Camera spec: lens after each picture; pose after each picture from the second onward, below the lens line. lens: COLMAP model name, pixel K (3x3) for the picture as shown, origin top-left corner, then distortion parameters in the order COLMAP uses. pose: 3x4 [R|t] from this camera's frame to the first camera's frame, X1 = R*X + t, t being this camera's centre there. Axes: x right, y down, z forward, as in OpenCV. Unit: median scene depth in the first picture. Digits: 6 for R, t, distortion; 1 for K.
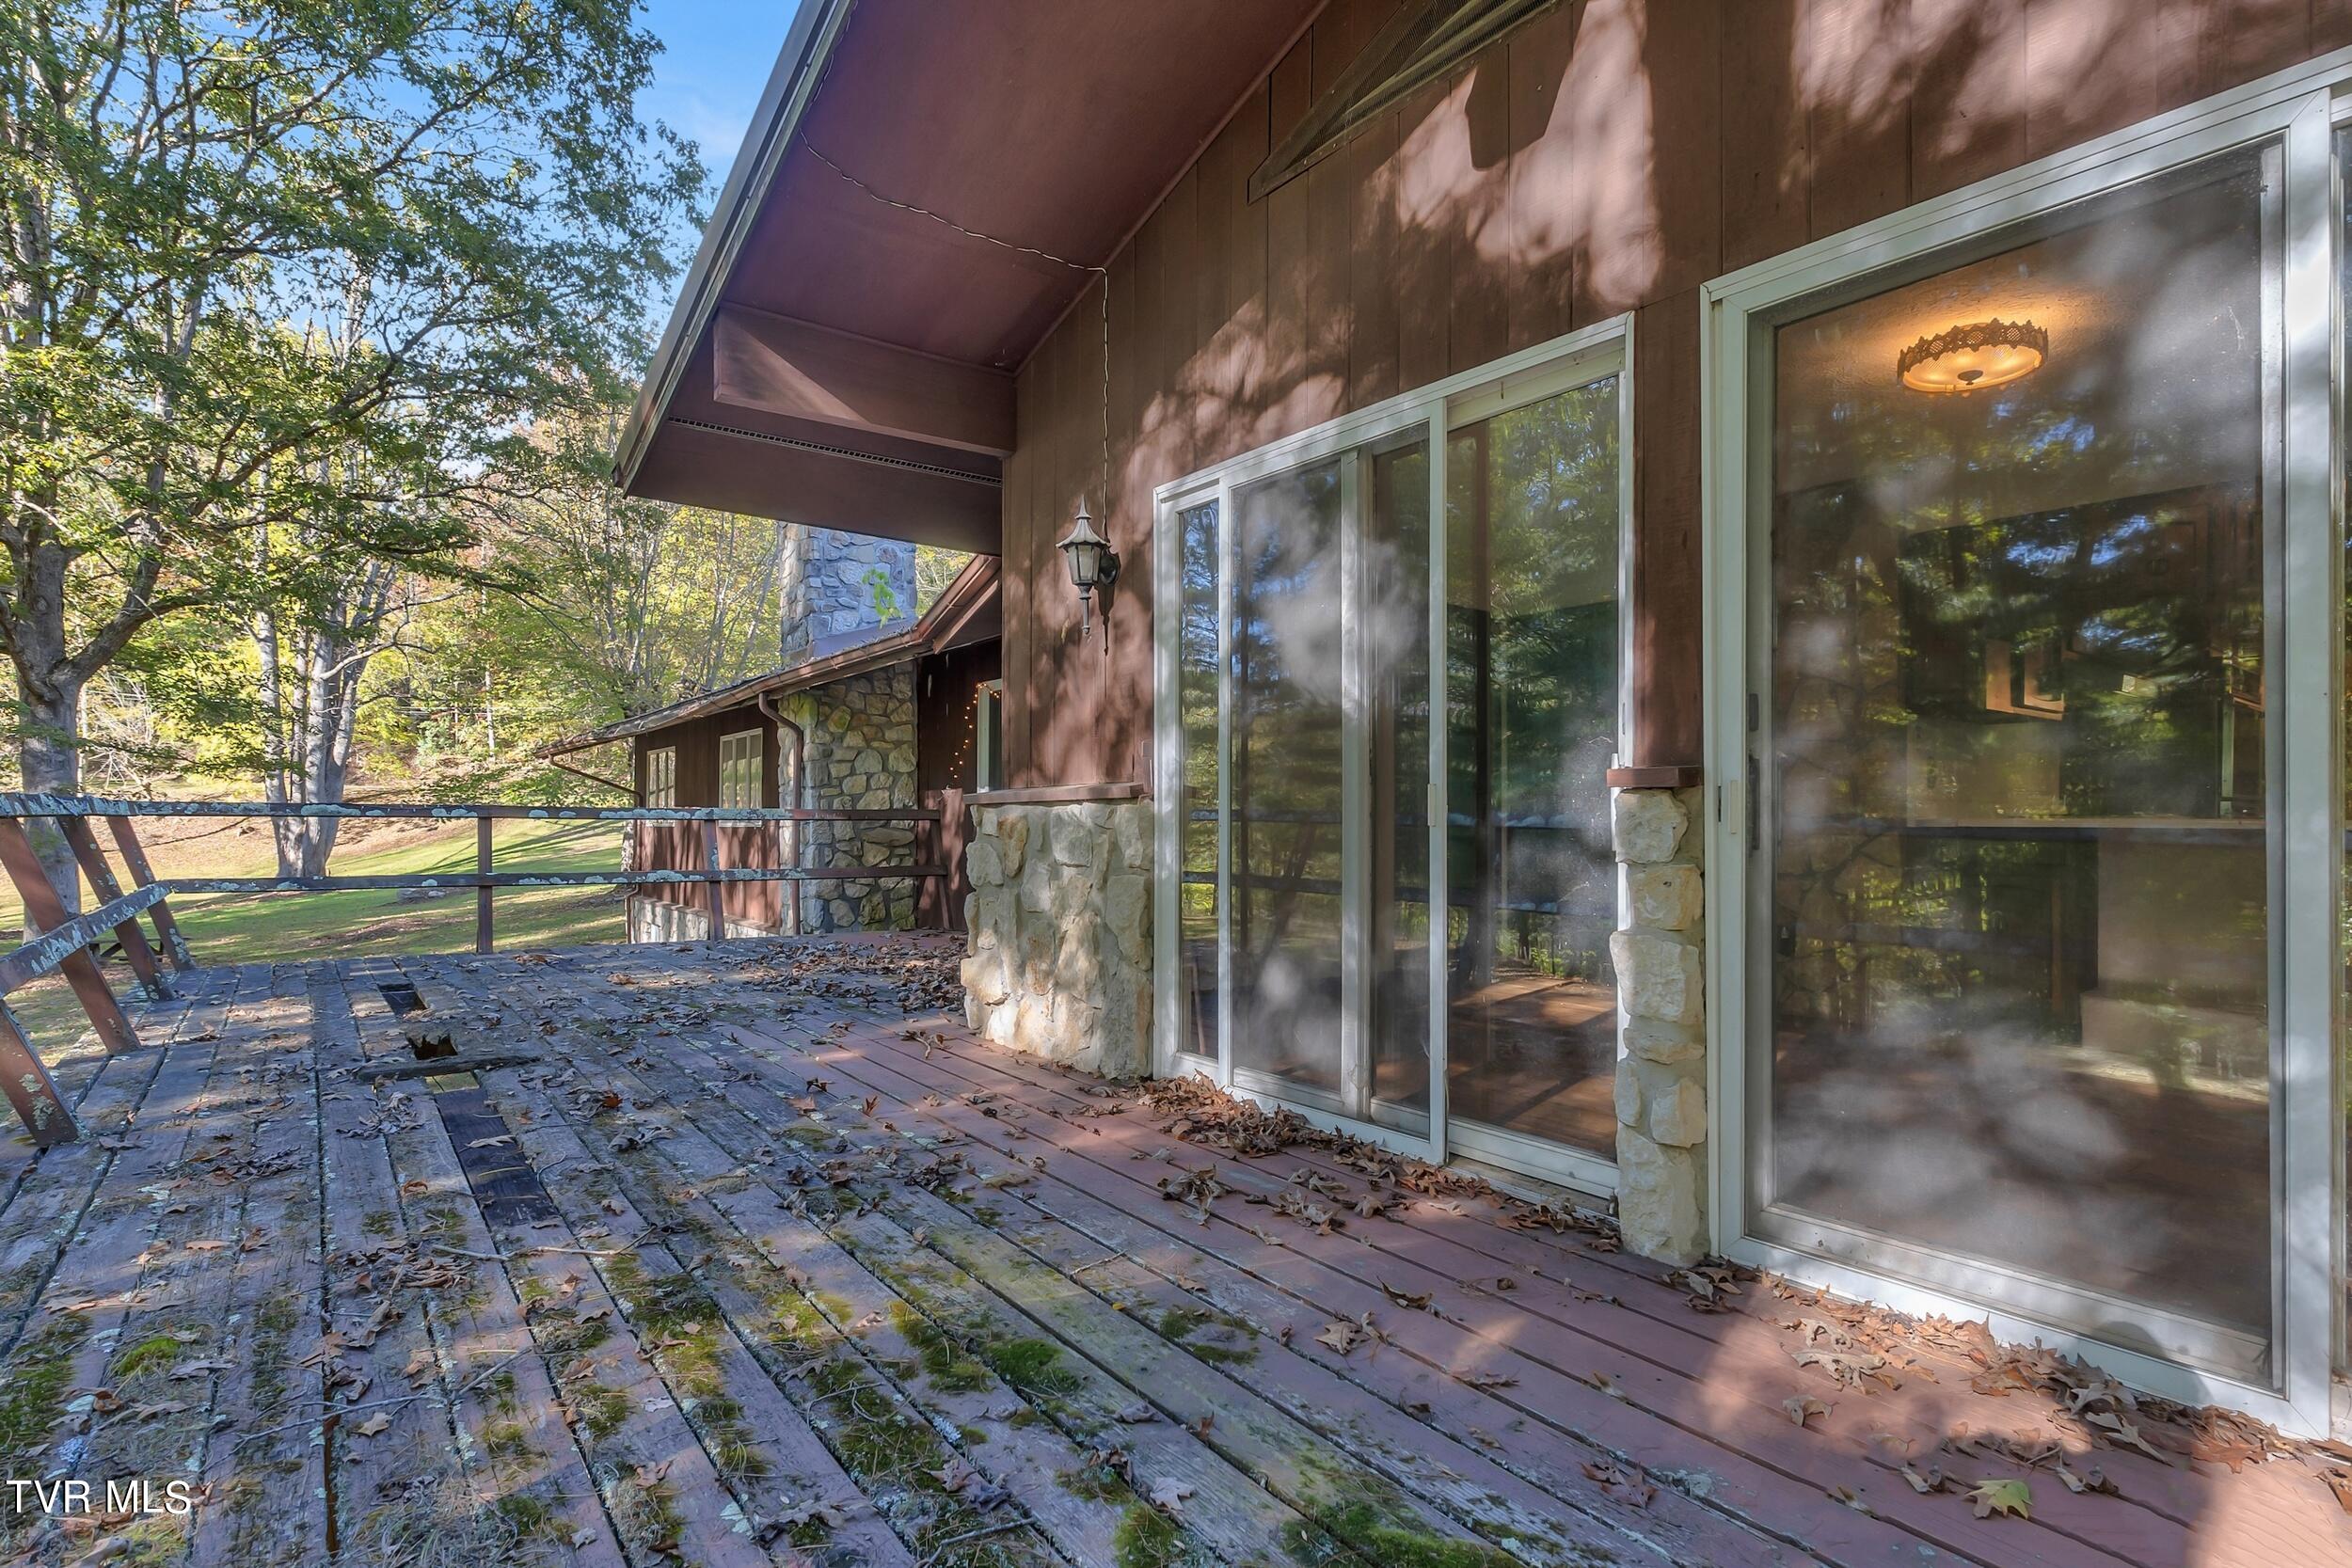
lens RADIAL K [[1188.5, 0, 1172.6], [0, 1188.5, 807.9], [0, 0, 1]] dist [-0.001877, -0.000113]
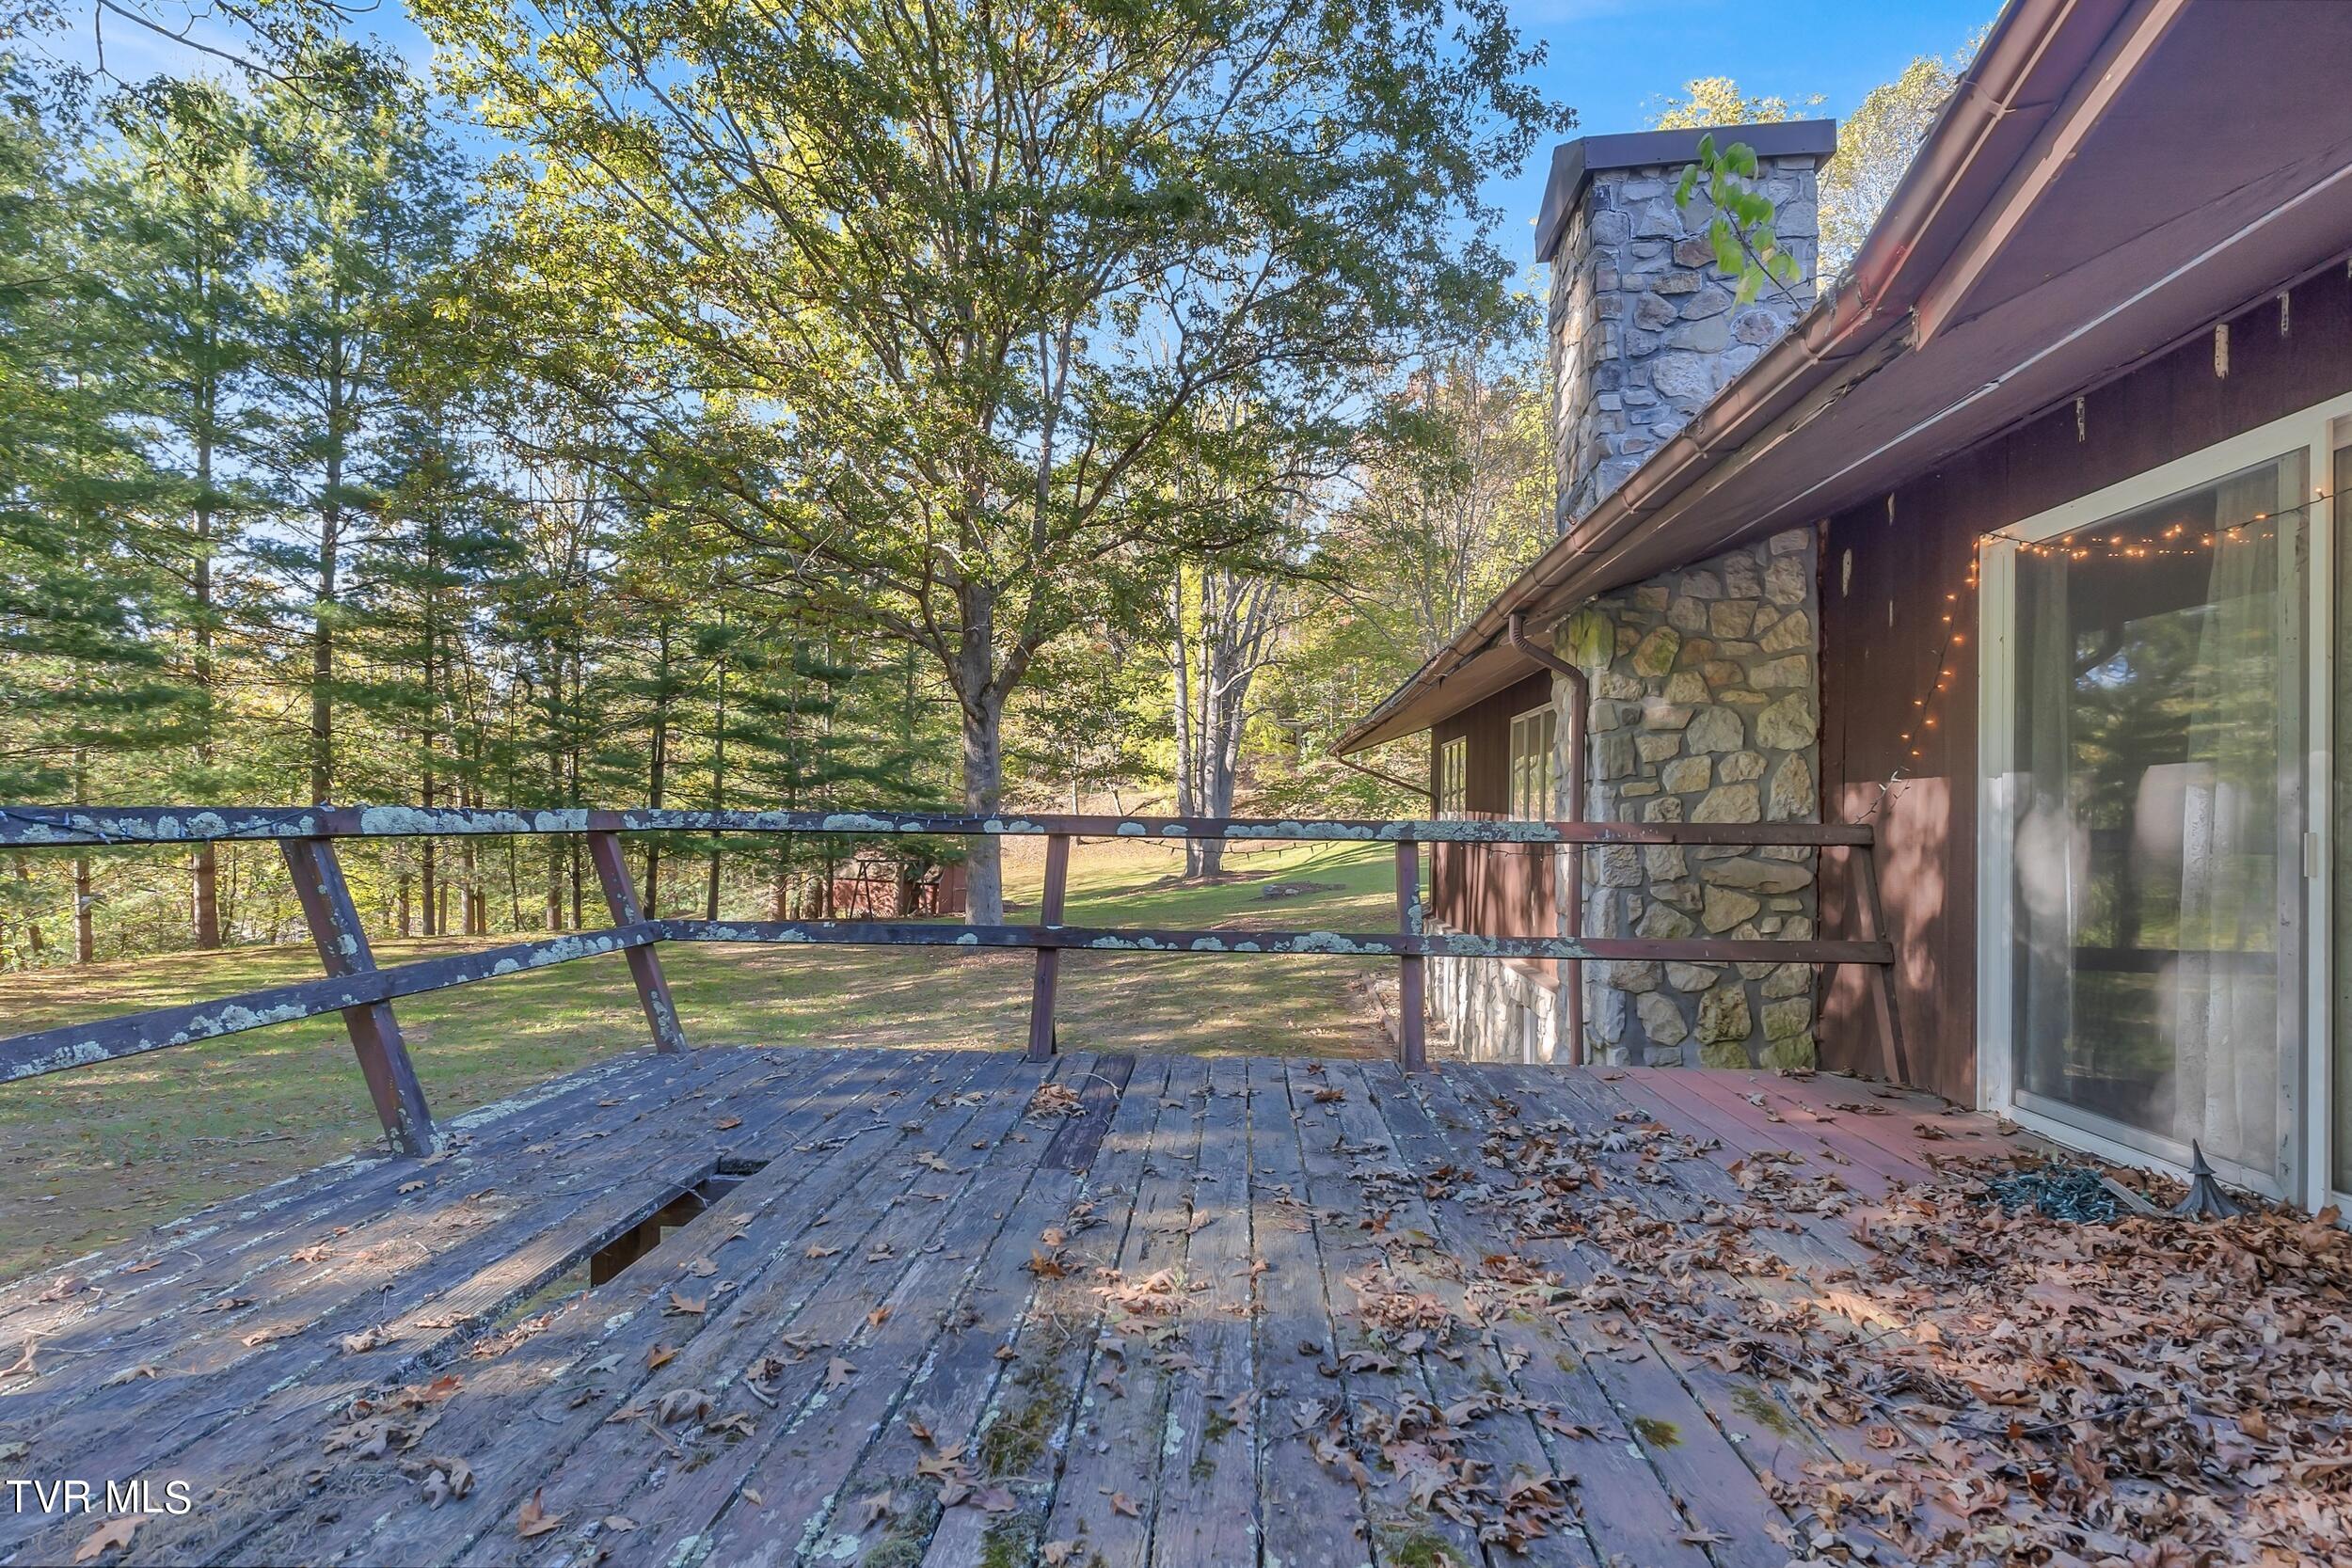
lens RADIAL K [[1188.5, 0, 1172.6], [0, 1188.5, 807.9], [0, 0, 1]] dist [-0.001877, -0.000113]
pose [[0.770887, -0.000975, -0.636971, -0.108083], [0.001002, 0.999999, -0.000318, -0.005164], [0.636971, -0.000393, 0.770887, 0.449156]]
